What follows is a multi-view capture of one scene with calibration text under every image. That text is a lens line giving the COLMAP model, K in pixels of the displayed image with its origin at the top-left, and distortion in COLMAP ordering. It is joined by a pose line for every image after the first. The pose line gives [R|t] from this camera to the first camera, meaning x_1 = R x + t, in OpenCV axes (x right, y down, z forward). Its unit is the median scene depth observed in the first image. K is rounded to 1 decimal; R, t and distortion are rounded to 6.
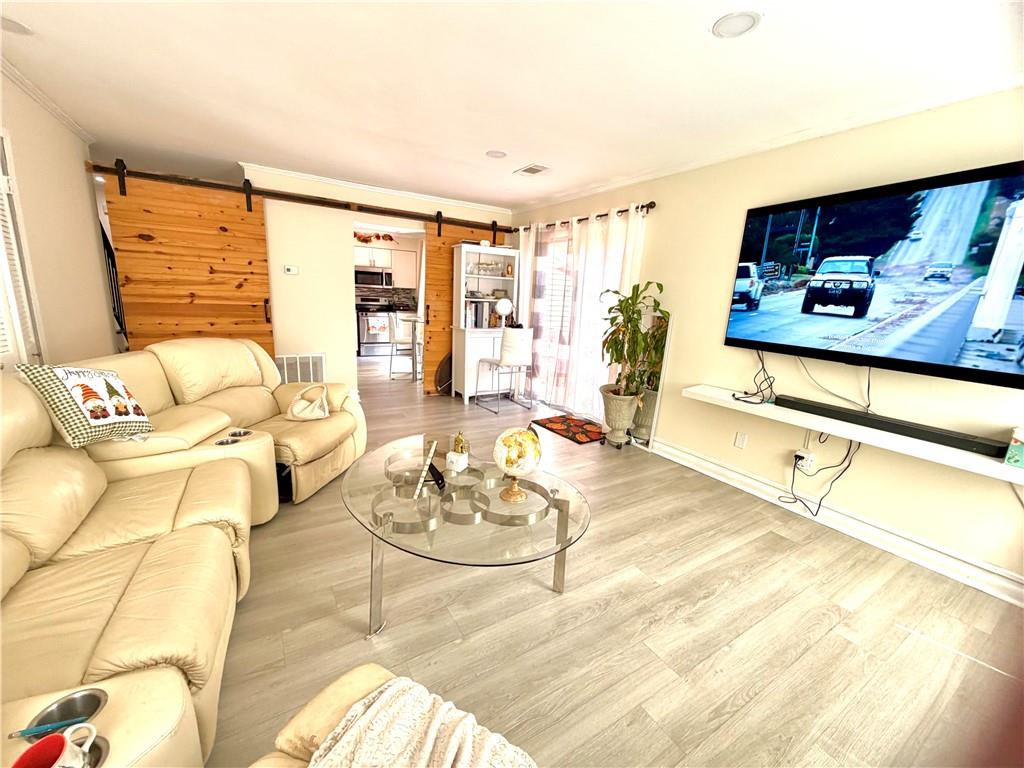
lens RADIAL K [[406.0, 0, 509.7], [0, 406.0, 386.3], [0, 0, 1]] dist [-0.000385, -0.000172]
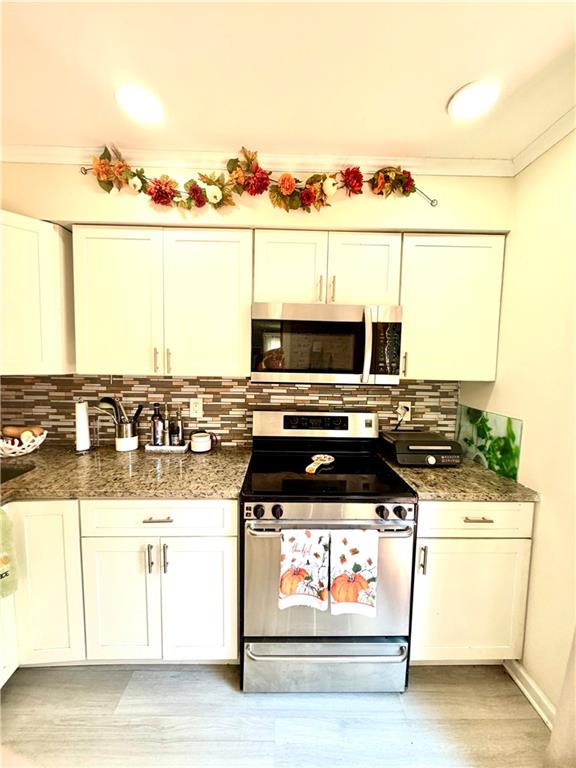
lens RADIAL K [[304.5, 0, 287.6], [0, 304.5, 381.3], [0, 0, 1]] dist [-0.000385, -0.000172]
pose [[0.858921, 0.002686, -0.512101, -0.257428], [-0.092212, 0.984453, -0.149499, -0.213202], [0.503738, 0.175630, 0.845815, 0.825684]]
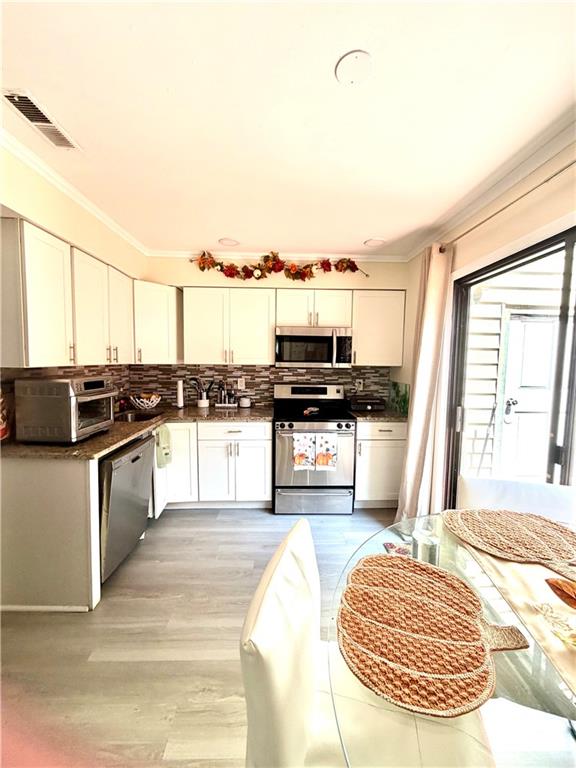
lens RADIAL K [[304.5, 0, 287.6], [0, 304.5, 381.3], [0, 0, 1]] dist [-0.000385, -0.000172]
pose [[0.865776, -0.002387, -0.500427, -0.177837], [-0.082421, 0.985652, -0.147296, -0.169776], [0.493598, 0.168771, 0.853157, 0.672316]]
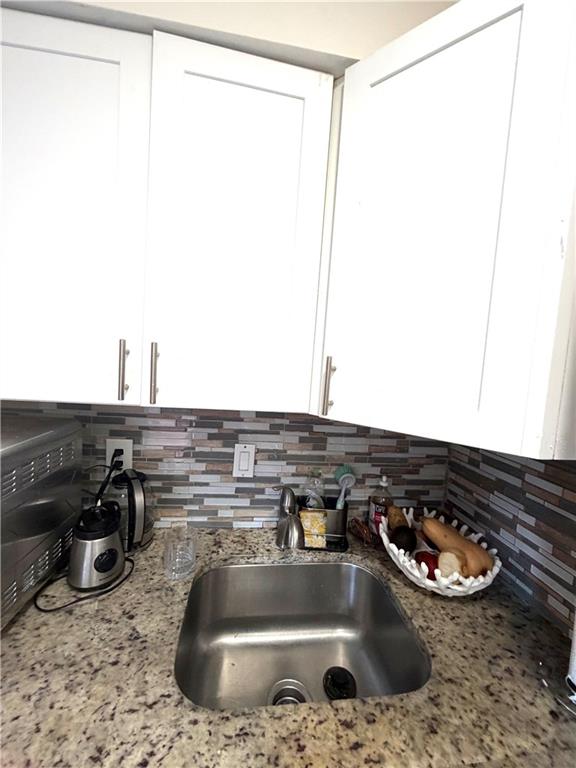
lens RADIAL K [[304.5, 0, 287.6], [0, 304.5, 381.3], [0, 0, 1]] dist [-0.000385, -0.000172]
pose [[-0.412167, -0.013887, -0.911002, -0.407327], [-0.283995, 0.952028, 0.113976, -0.240297], [0.865717, 0.305697, -0.396338, 0.893874]]
